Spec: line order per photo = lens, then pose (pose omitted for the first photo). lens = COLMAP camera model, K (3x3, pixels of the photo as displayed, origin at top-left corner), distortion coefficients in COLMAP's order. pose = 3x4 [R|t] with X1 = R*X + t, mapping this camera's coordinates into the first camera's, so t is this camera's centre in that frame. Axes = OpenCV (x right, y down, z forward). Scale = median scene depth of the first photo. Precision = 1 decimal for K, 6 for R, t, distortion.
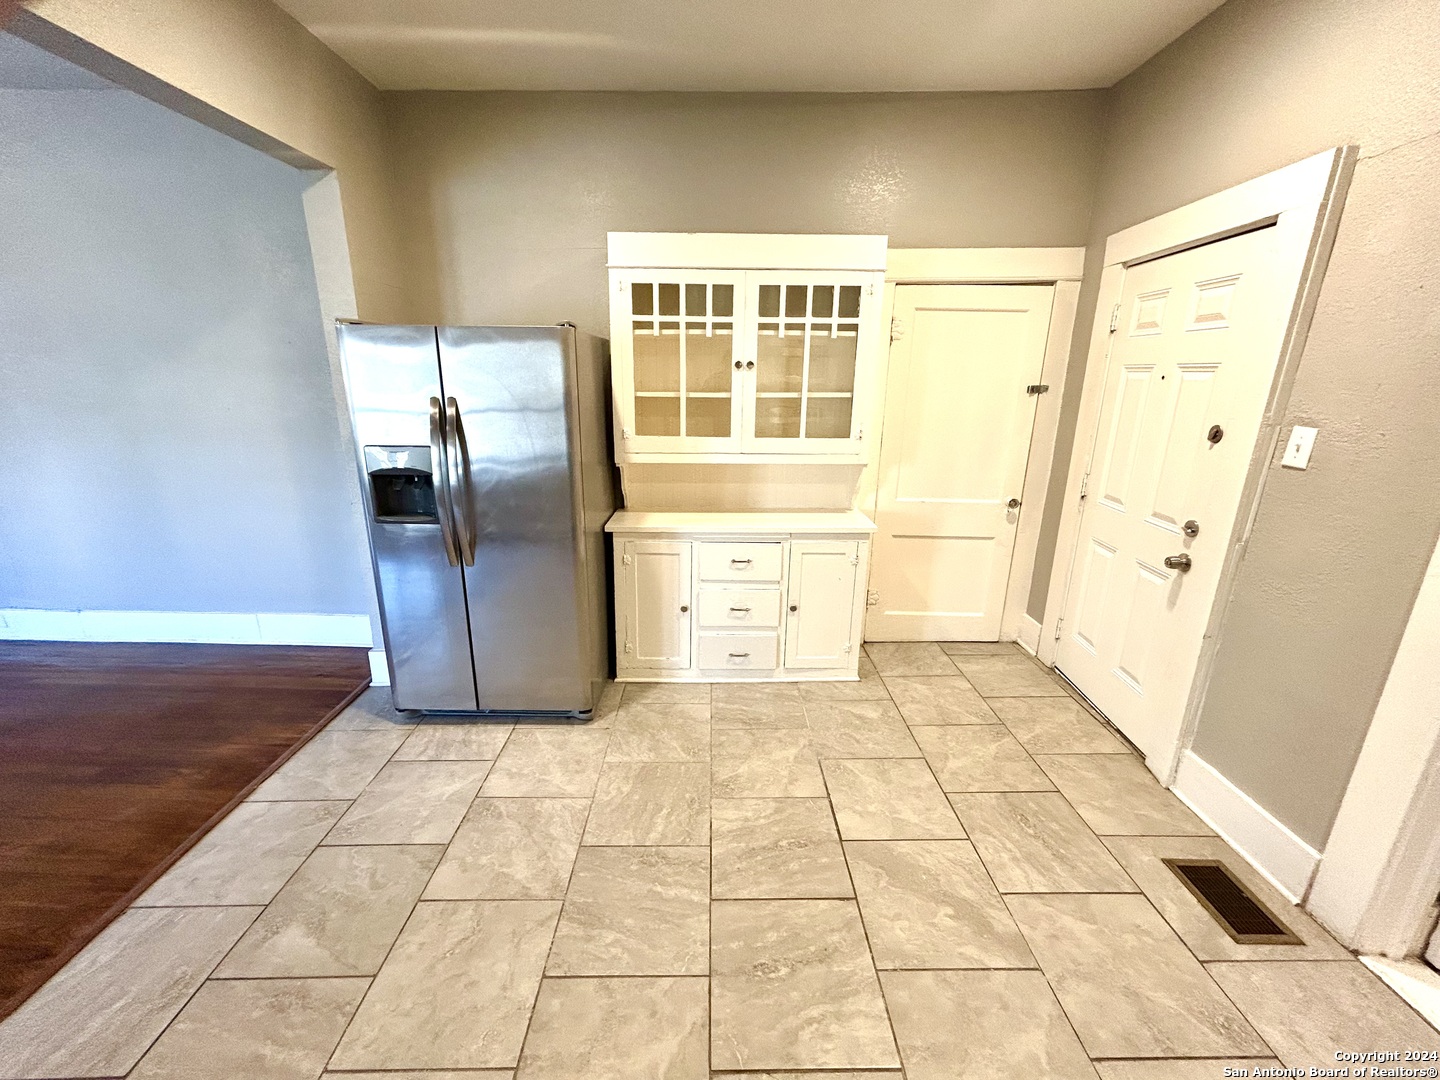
lens RADIAL K [[576.0, 0, 720.1], [0, 576.0, 539.4], [0, 0, 1]] dist [-0.000237, -0.000078]
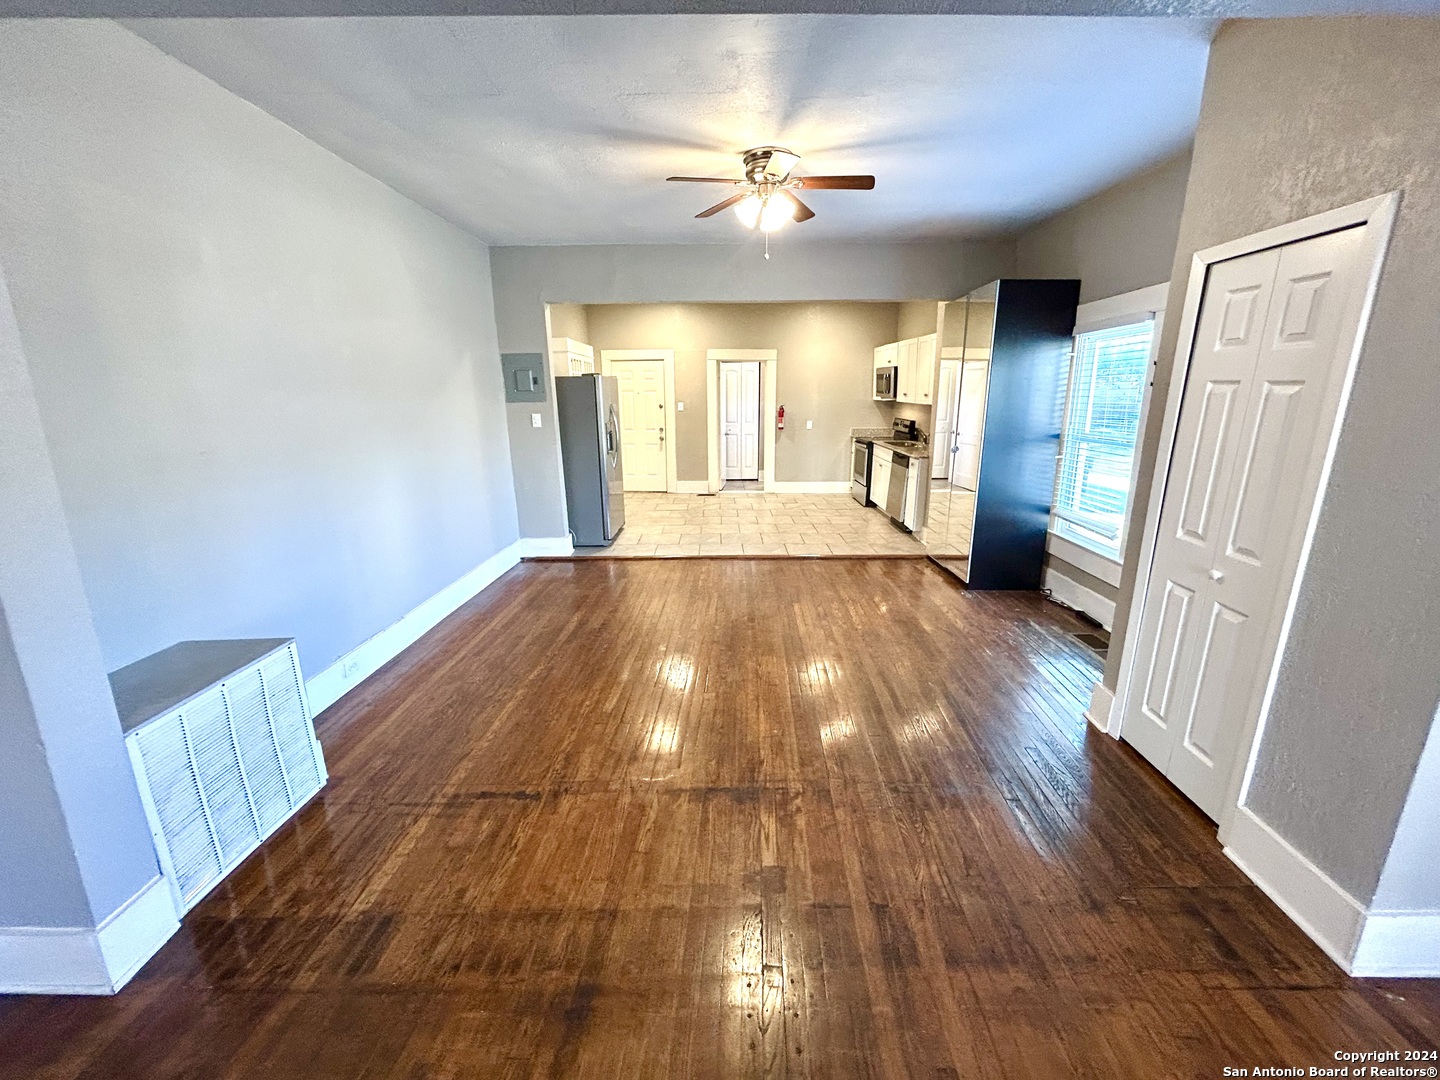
lens RADIAL K [[576.0, 0, 722.3], [0, 576.0, 538.2], [0, 0, 1]] dist [-0.000237, -0.000078]
pose [[0.005955, -0.252079, 0.967688, -2.766207], [0.283156, 0.928524, 0.240135, -0.133751], [-0.959055, 0.272577, 0.076907, 0.393269]]
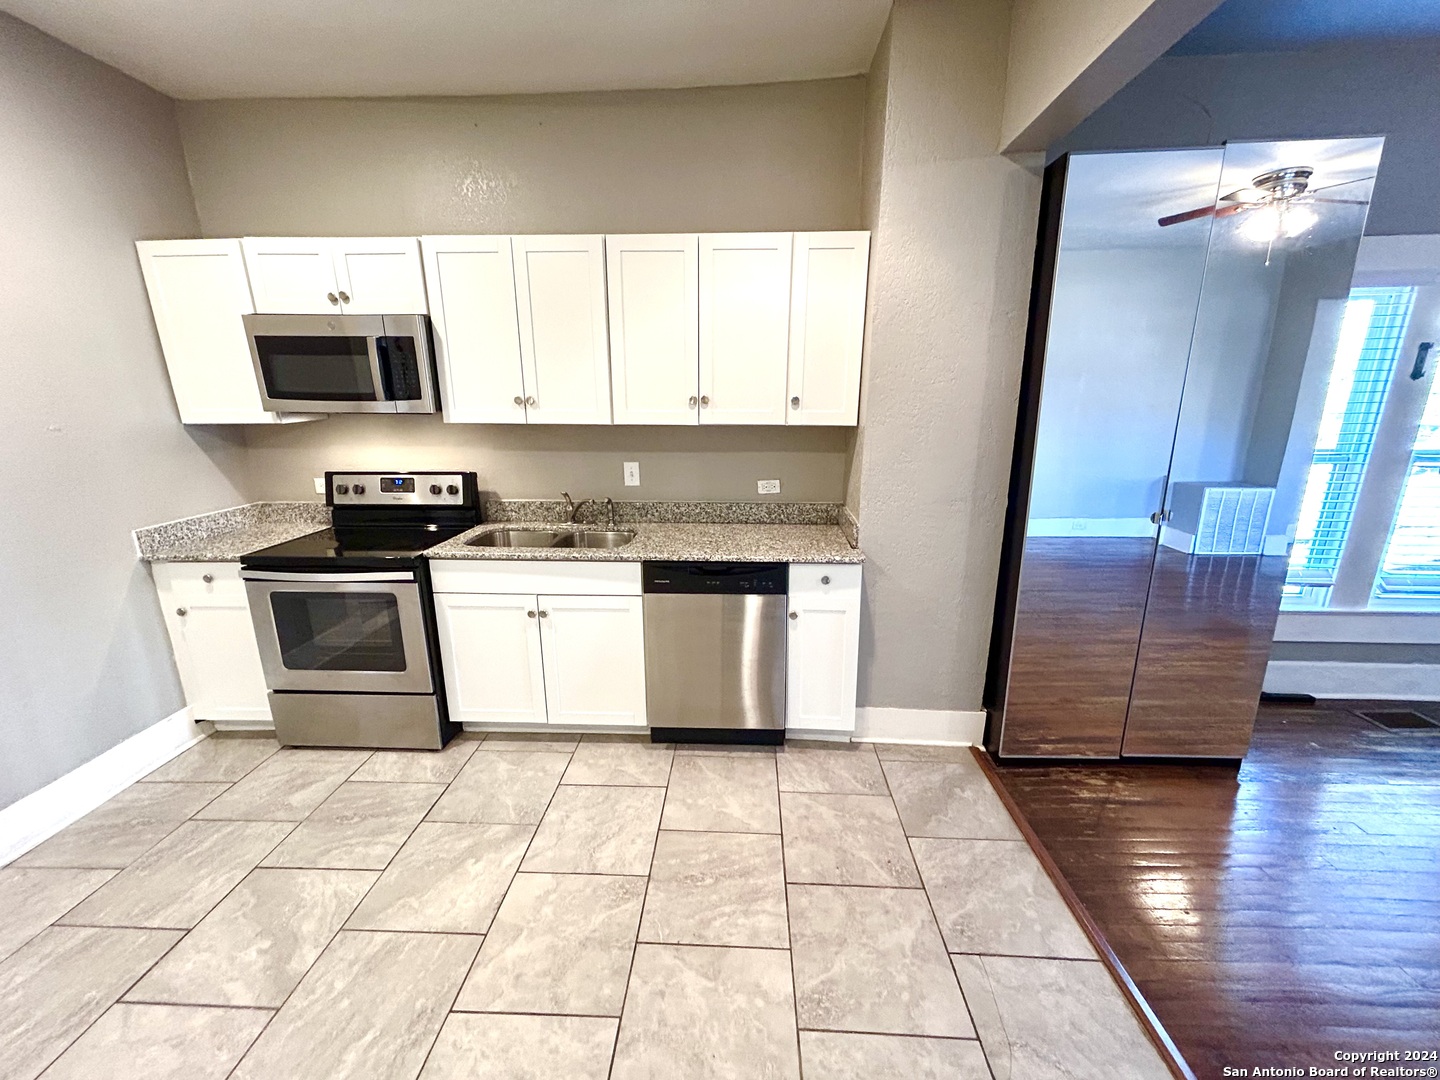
lens RADIAL K [[576.0, 0, 718.3], [0, 576.0, 537.5], [0, 0, 1]] dist [-0.000237, -0.000078]
pose [[-0.998518, -0.010444, 0.053413, -0.293009], [0.017773, 0.865029, 0.501406, -0.138981], [-0.051440, 0.501613, -0.863562, 0.498959]]
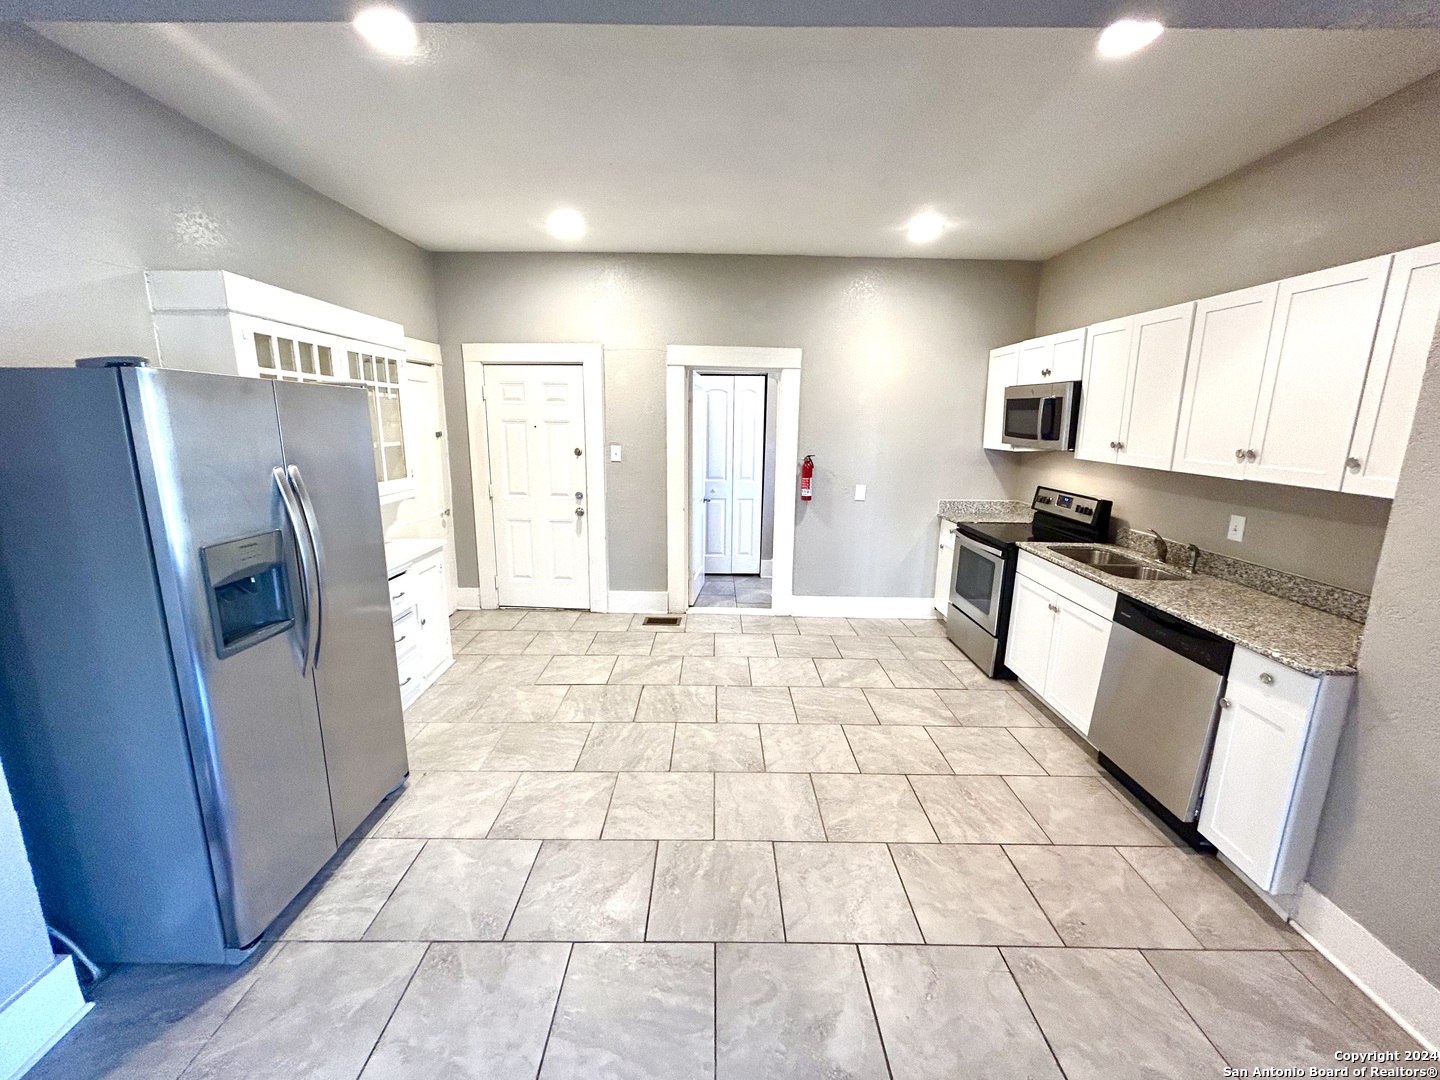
lens RADIAL K [[576.0, 0, 721.0], [0, 576.0, 537.5], [0, 0, 1]] dist [-0.000237, -0.000078]
pose [[0.005940, -0.204766, 0.978793, -1.097535], [0.265206, 0.944082, 0.195895, -0.125898], [-0.964174, 0.258418, 0.059913, 0.326483]]
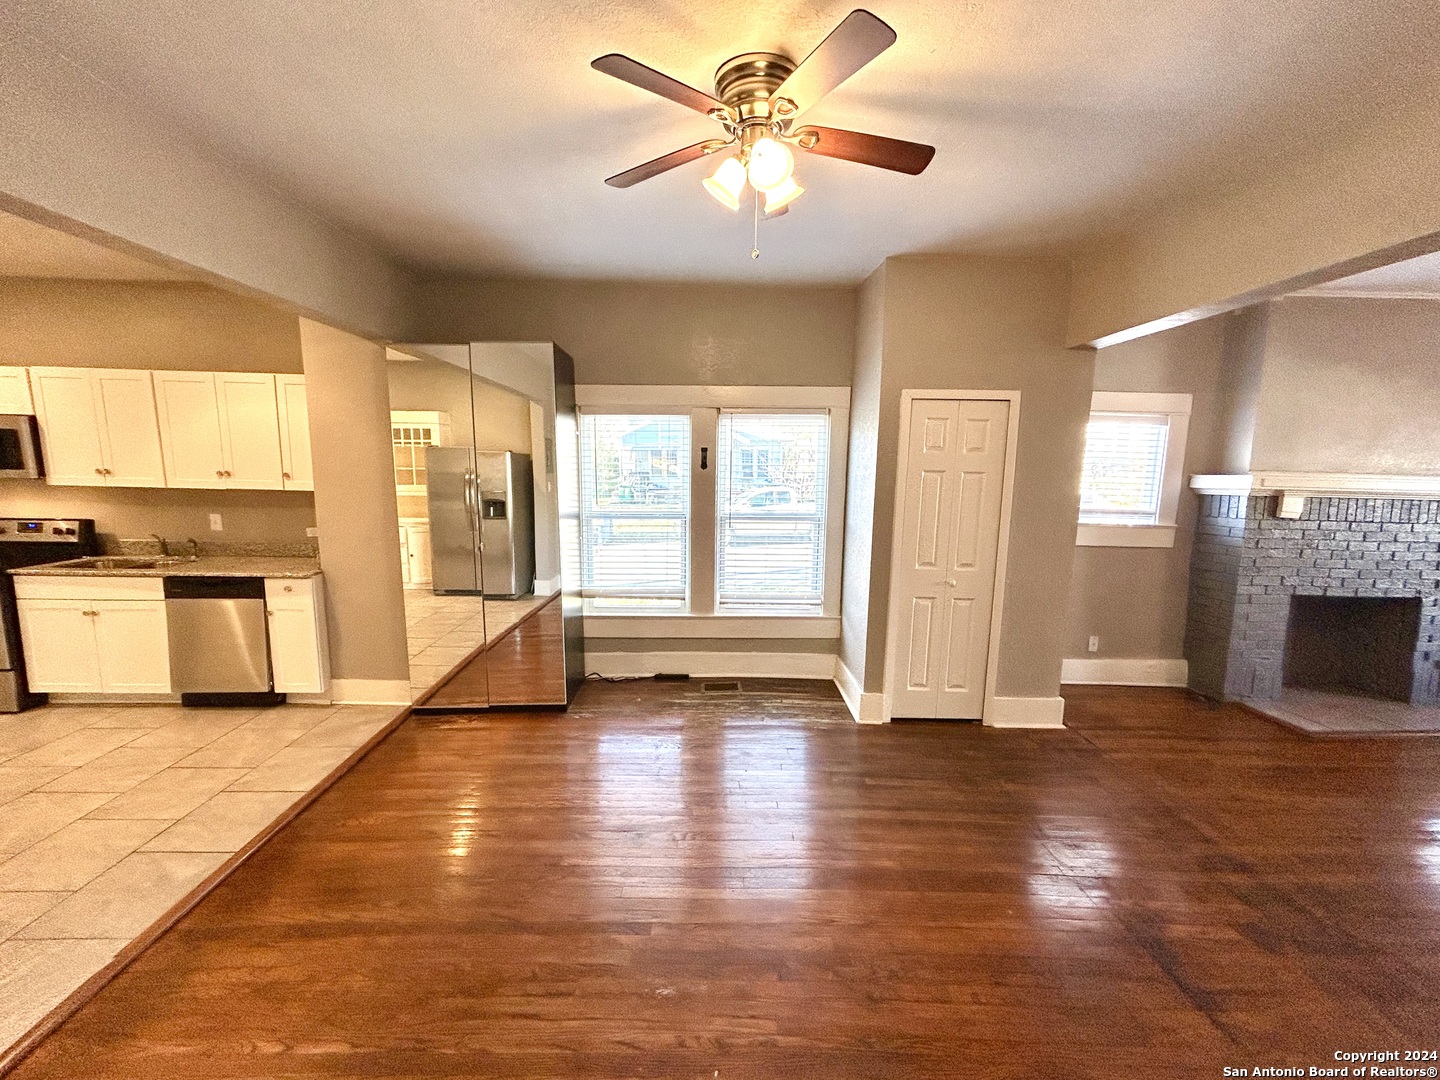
lens RADIAL K [[576.0, 0, 719.3], [0, 576.0, 535.6], [0, 0, 1]] dist [-0.000237, -0.000078]
pose [[-0.999419, -0.014106, -0.031031, -1.410128], [-0.025403, 0.915246, 0.402093, -0.331991], [0.022729, 0.402647, -0.915073, 0.990735]]
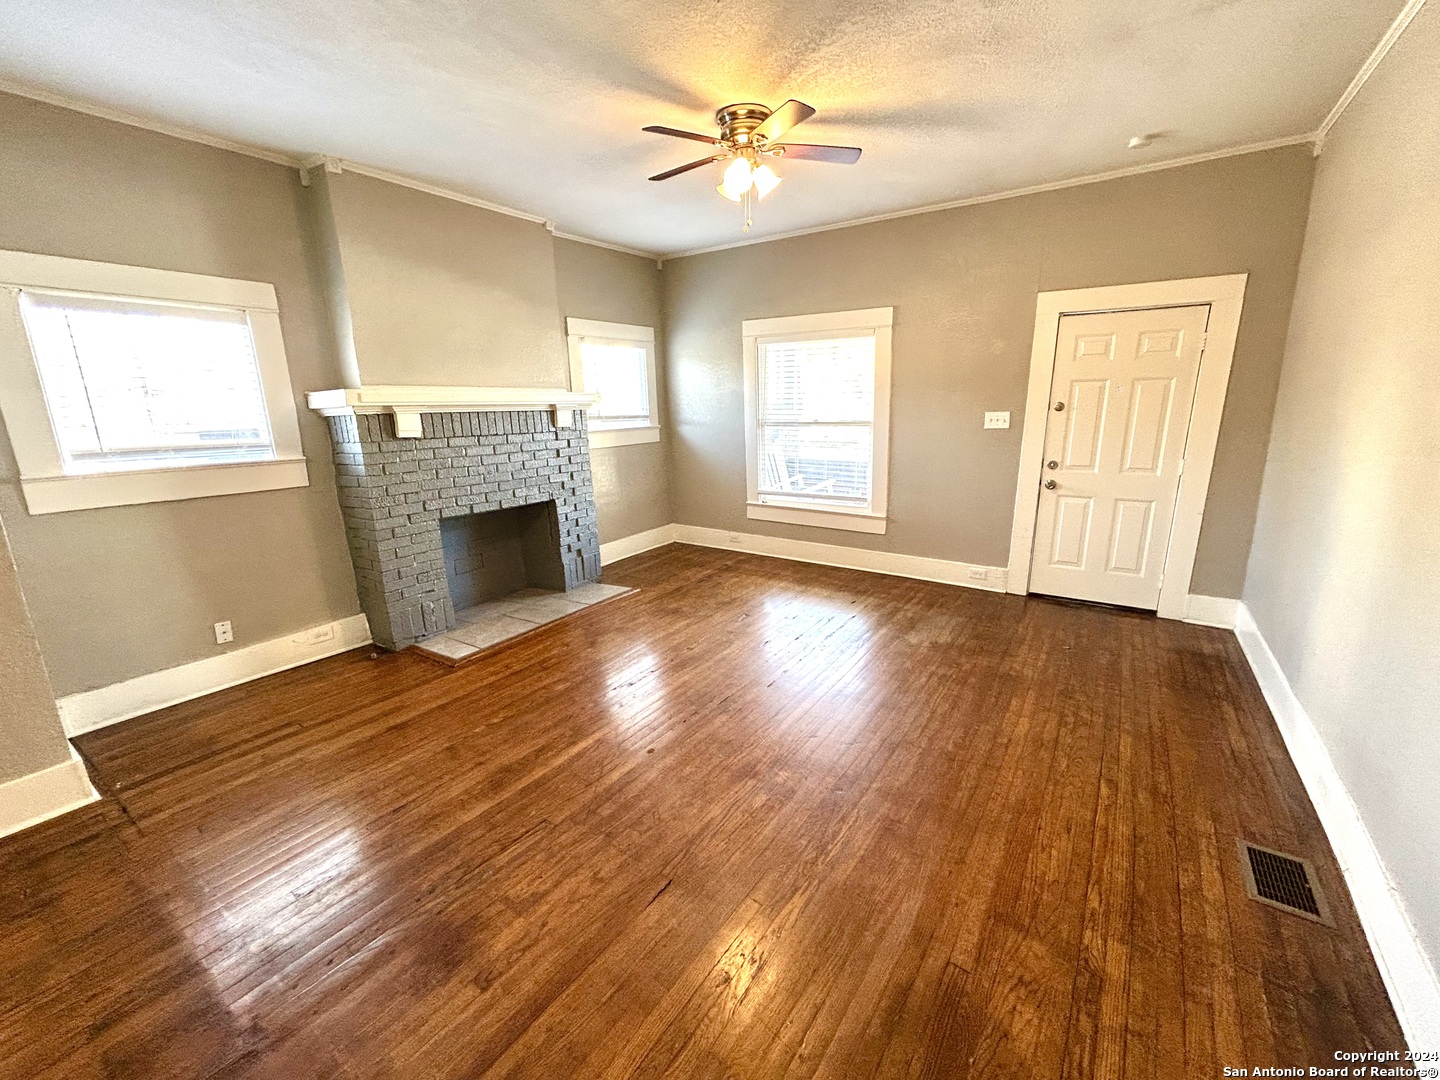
lens RADIAL K [[576.0, 0, 720.4], [0, 576.0, 538.0], [0, 0, 1]] dist [-0.000237, -0.000078]
pose [[-0.564210, 0.201947, -0.800552, -2.200445], [-0.217639, 0.898952, 0.380156, -0.272181], [0.796430, 0.388719, -0.463246, 0.938139]]
